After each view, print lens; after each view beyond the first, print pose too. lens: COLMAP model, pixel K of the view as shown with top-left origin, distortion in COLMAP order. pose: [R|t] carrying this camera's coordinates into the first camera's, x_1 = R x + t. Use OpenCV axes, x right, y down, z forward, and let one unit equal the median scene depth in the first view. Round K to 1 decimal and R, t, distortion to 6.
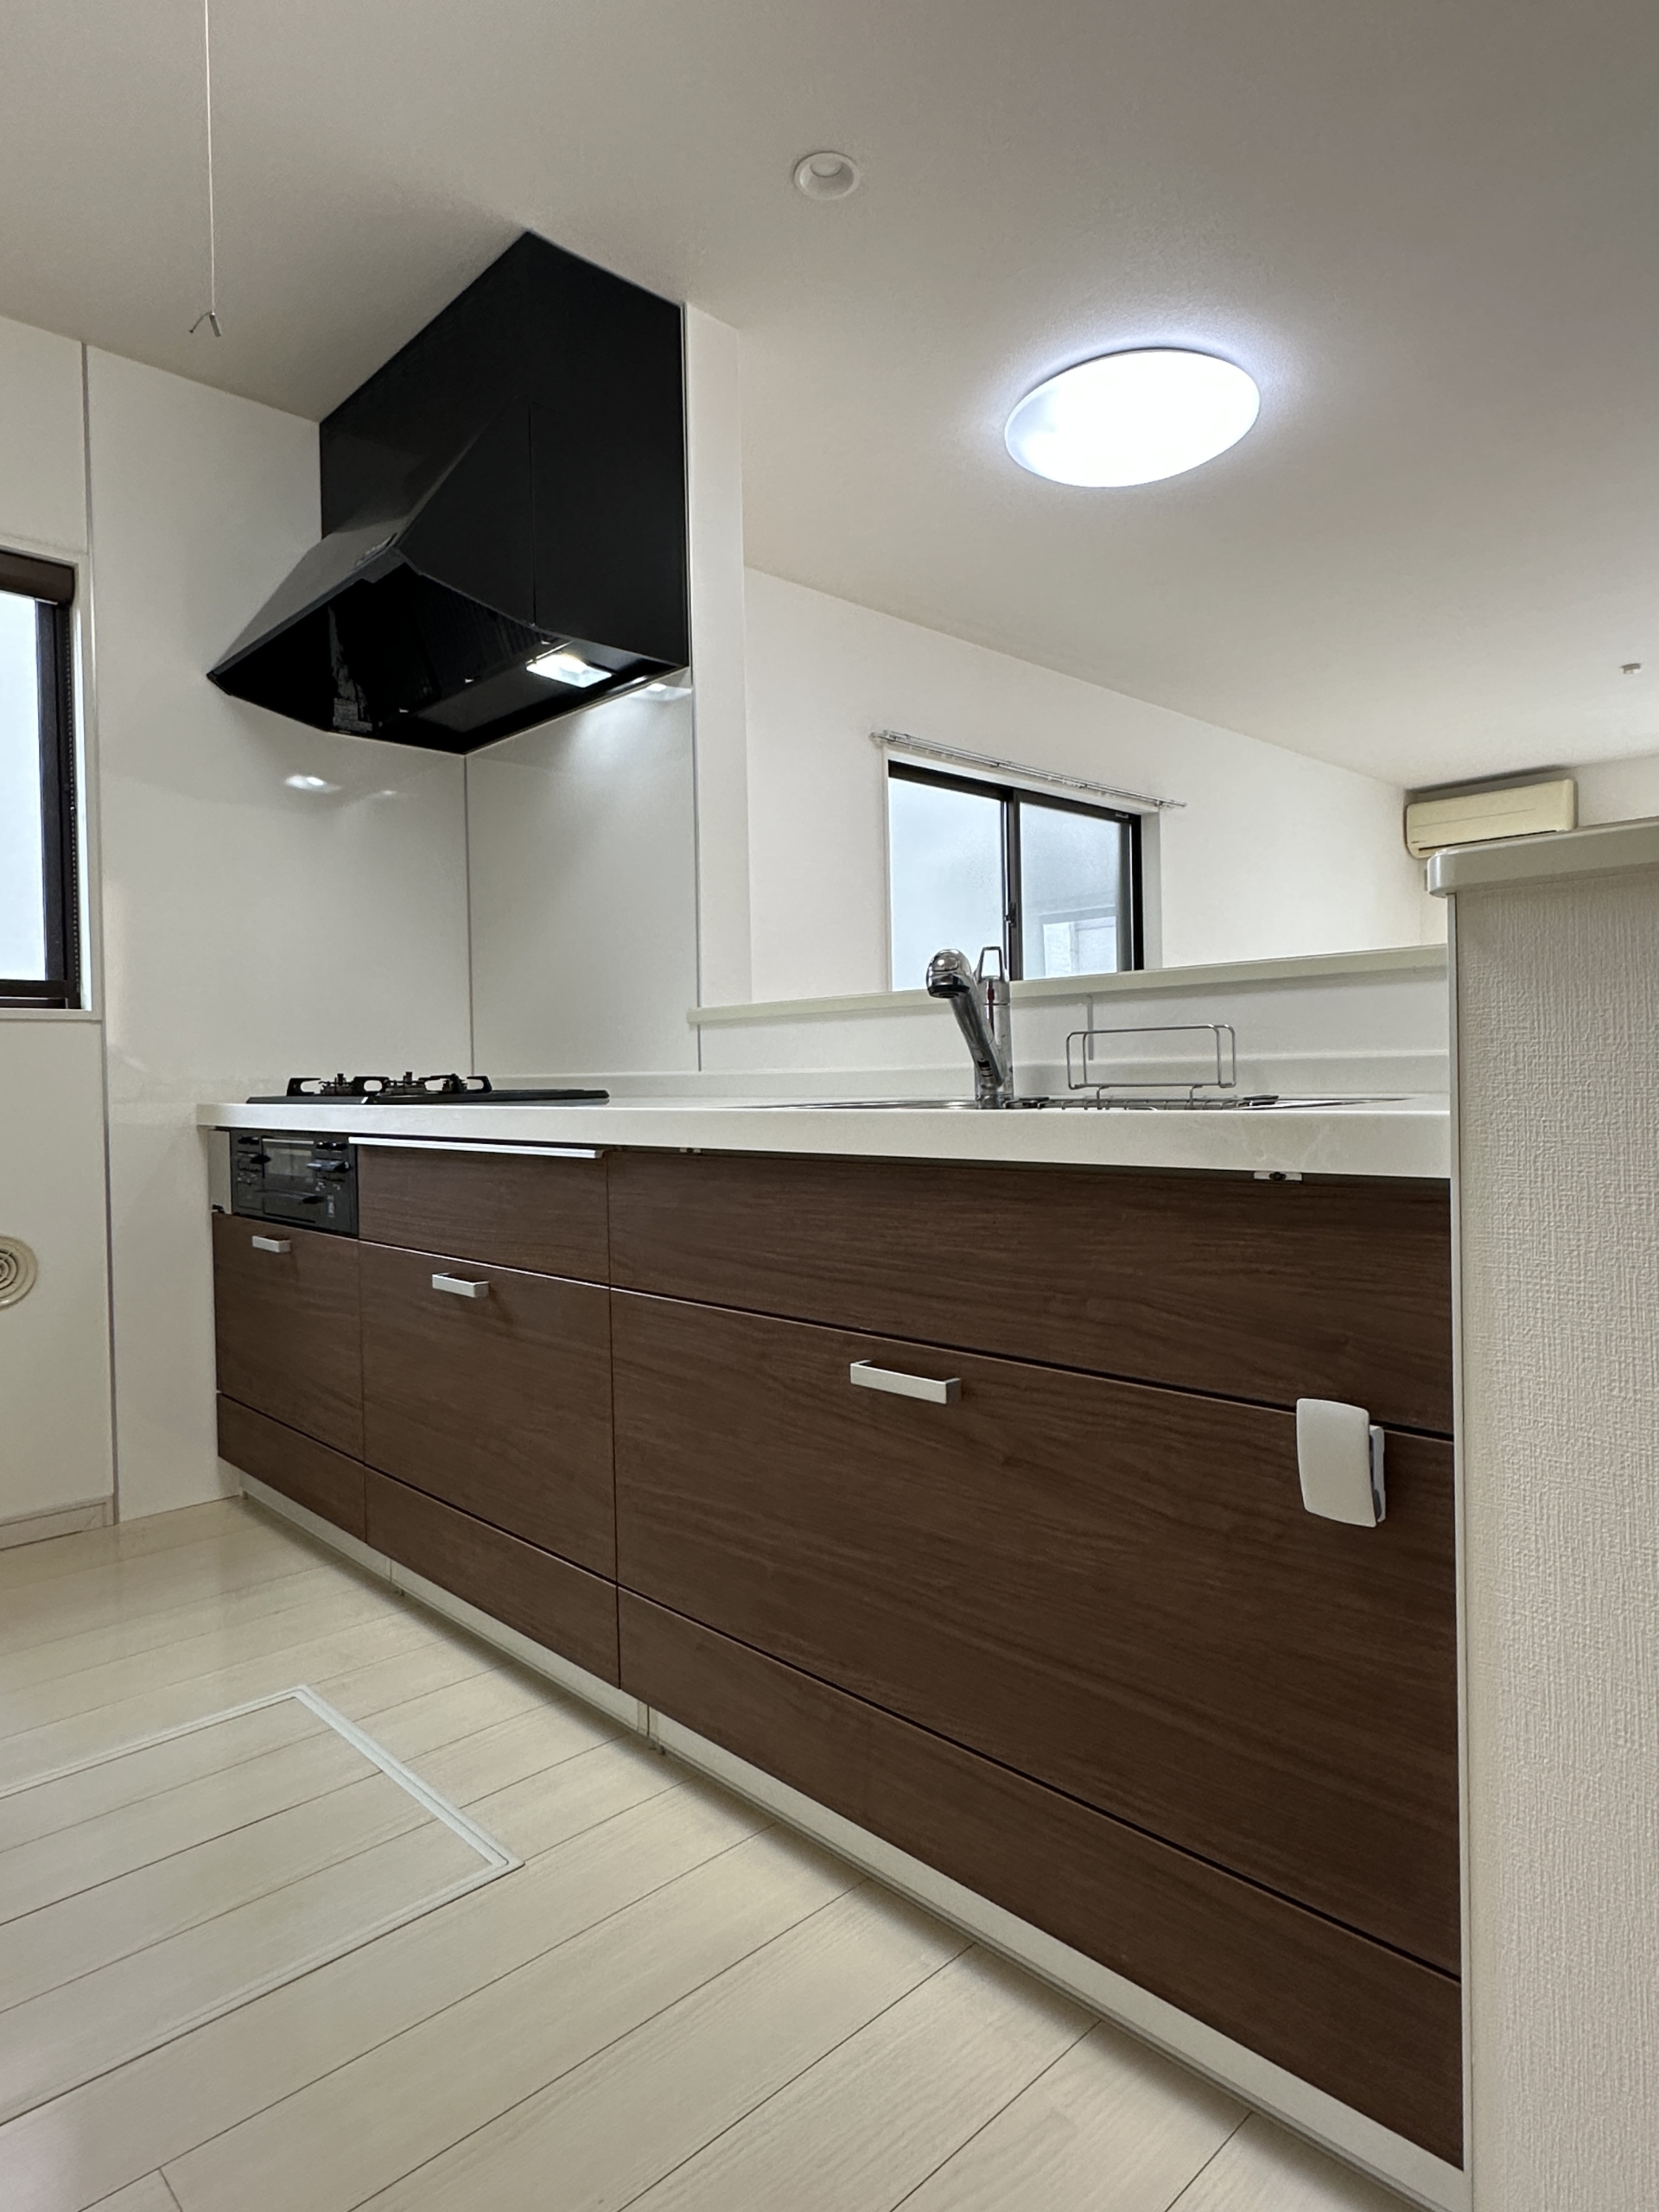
lens RADIAL K [[1299.1, 0, 829.5], [0, 1299.1, 1106.0], [0, 0, 1]] dist [0.023445, 0.001314]
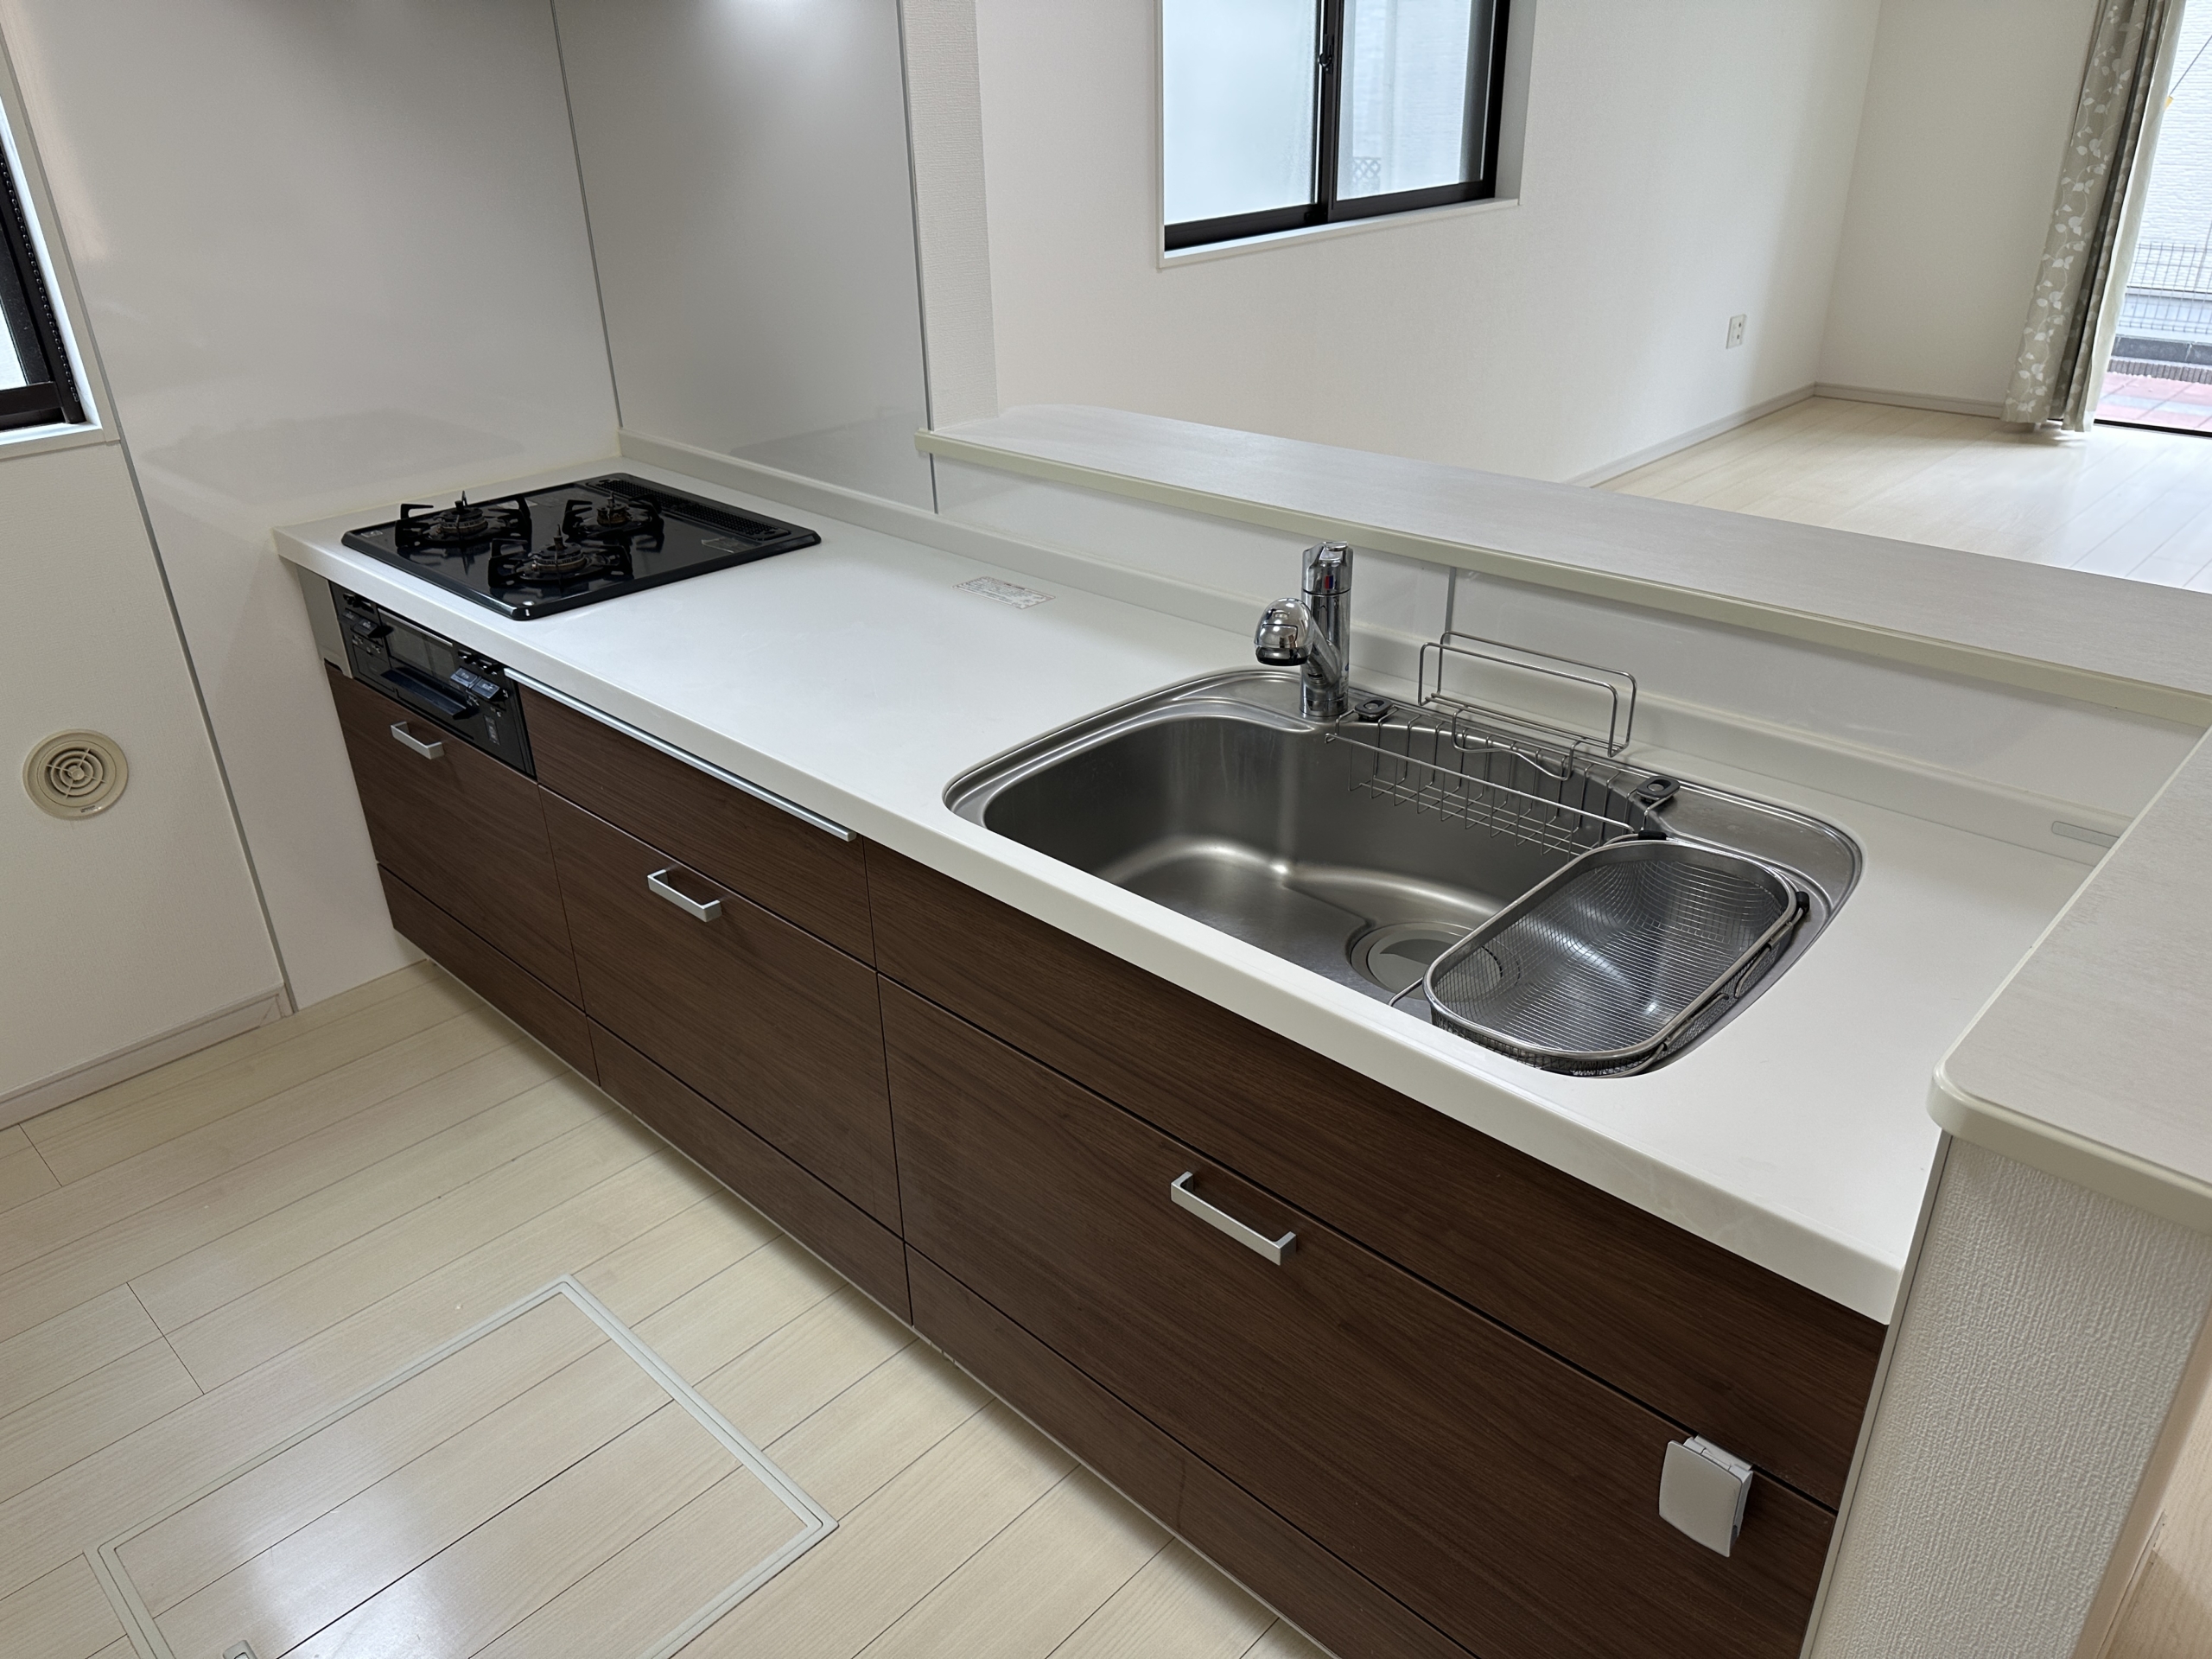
lens RADIAL K [[1574.9, 0, 1106.0], [0, 1574.9, 829.5], [0, 0, 1]] dist [0.104384, -0.105687]
pose [[0.999256, -0.018325, 0.033923, -0.049618], [0.001670, 0.899586, 0.436741, -0.403830], [-0.038520, -0.436360, 0.898947, 0.090196]]
